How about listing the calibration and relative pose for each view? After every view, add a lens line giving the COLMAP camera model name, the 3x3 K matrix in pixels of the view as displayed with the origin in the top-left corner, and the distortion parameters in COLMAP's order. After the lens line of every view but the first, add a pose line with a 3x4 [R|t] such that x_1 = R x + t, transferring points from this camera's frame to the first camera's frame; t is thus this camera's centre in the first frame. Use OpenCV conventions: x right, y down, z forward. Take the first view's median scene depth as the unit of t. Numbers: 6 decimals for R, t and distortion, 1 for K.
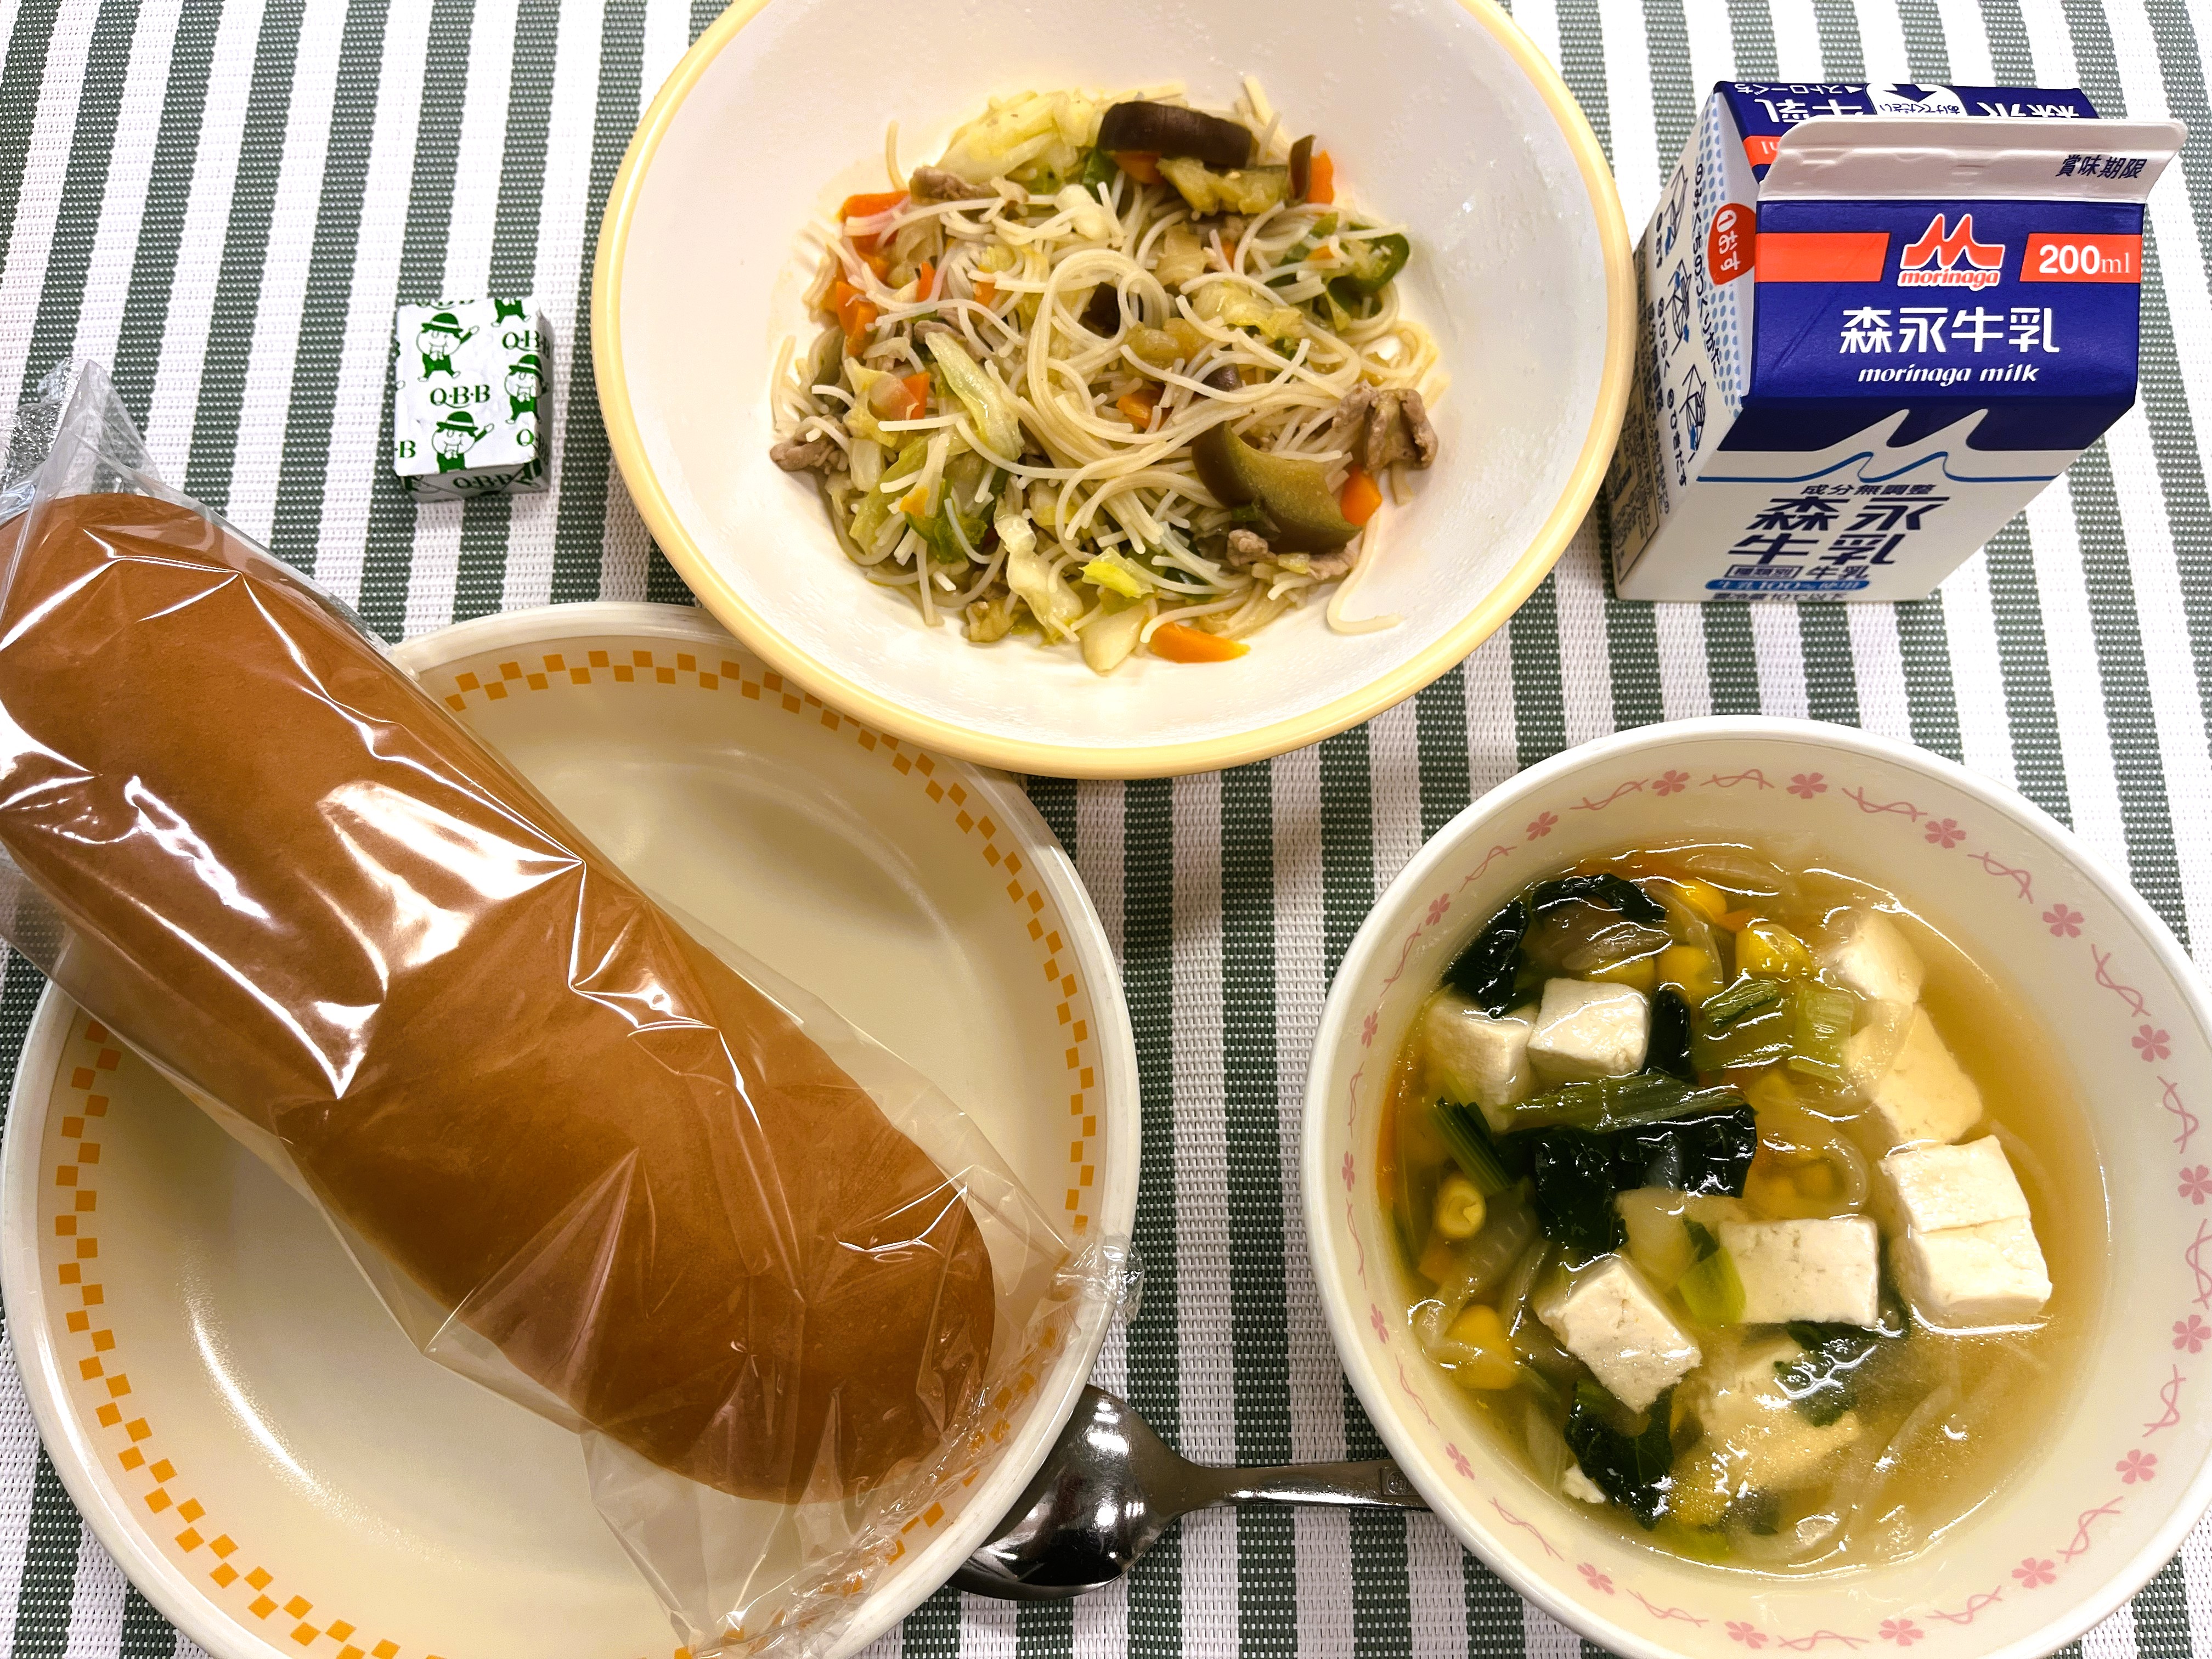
lens RADIAL K [[1693.8, 0, 1106.0], [0, 1693.8, 829.5], [0, 0, 1]] dist [0.037291, -0.078415]
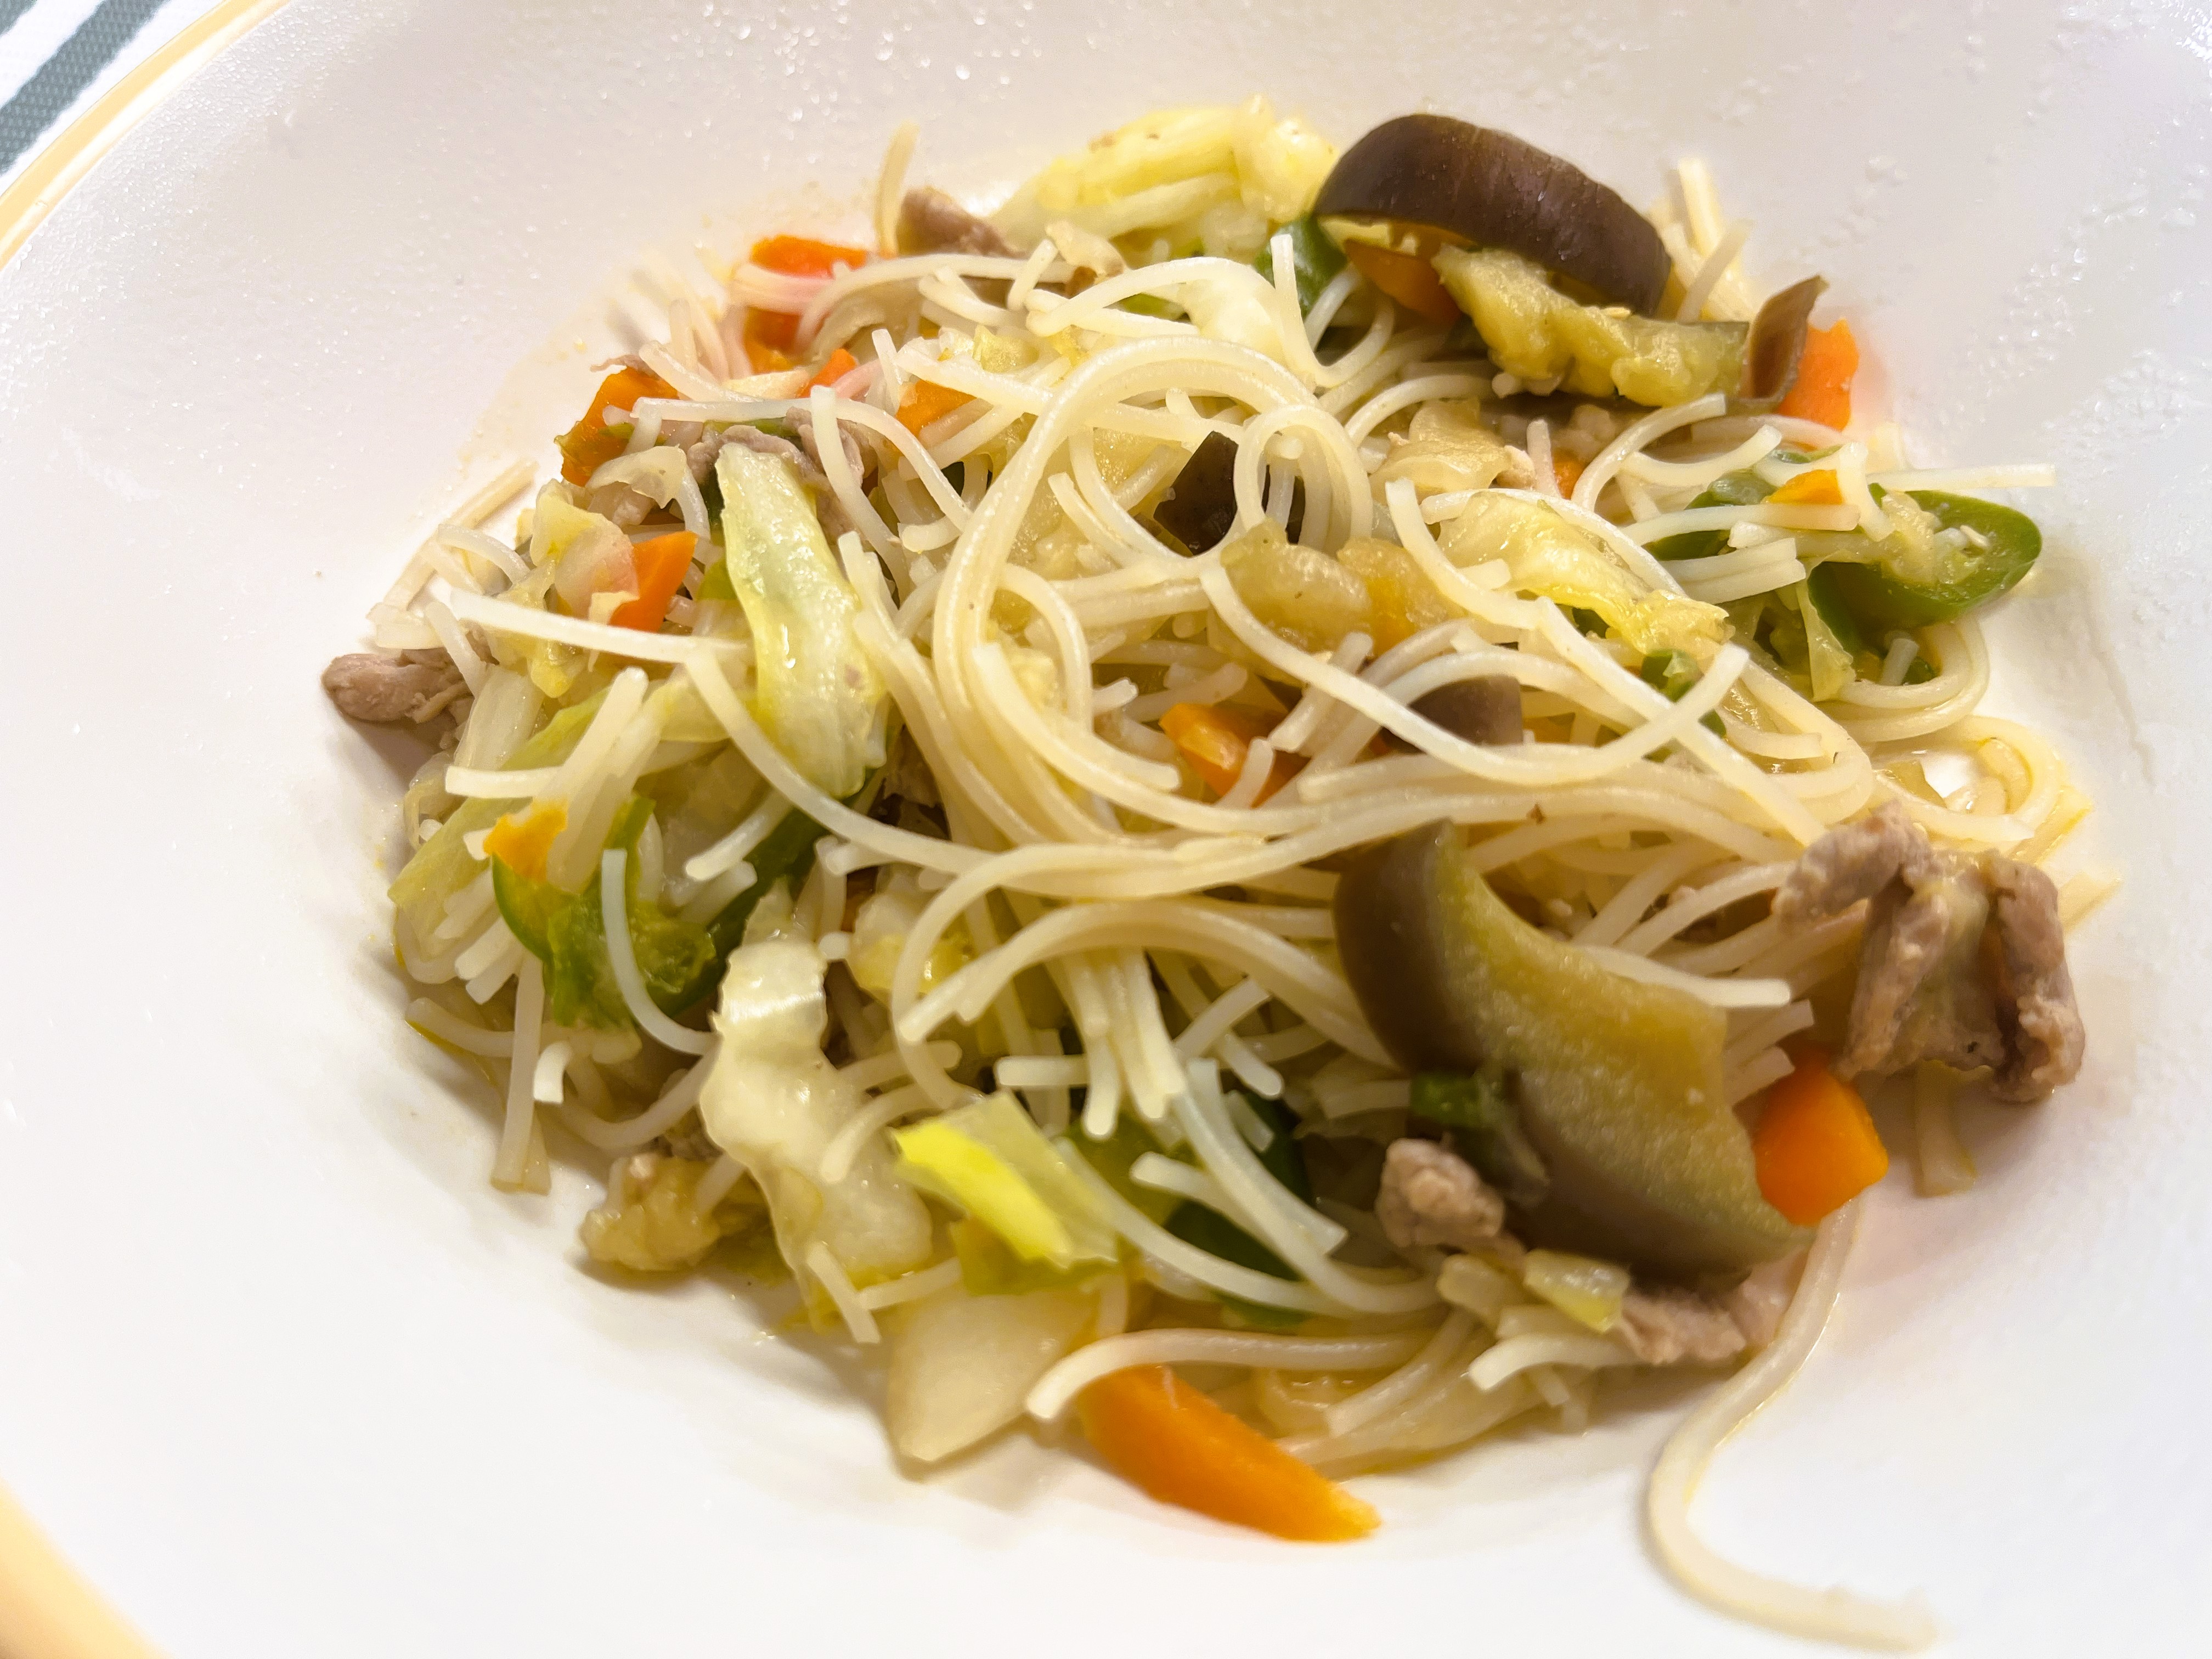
lens RADIAL K [[1693.8, 0, 1106.0], [0, 1693.8, 829.5], [0, 0, 1]] dist [0.037291, -0.078415]
pose [[0.952642, 0.213529, -0.216516, 0.077849], [-0.268282, 0.925368, -0.267804, -0.127964], [0.143173, 0.313208, 0.938830, 0.661875]]
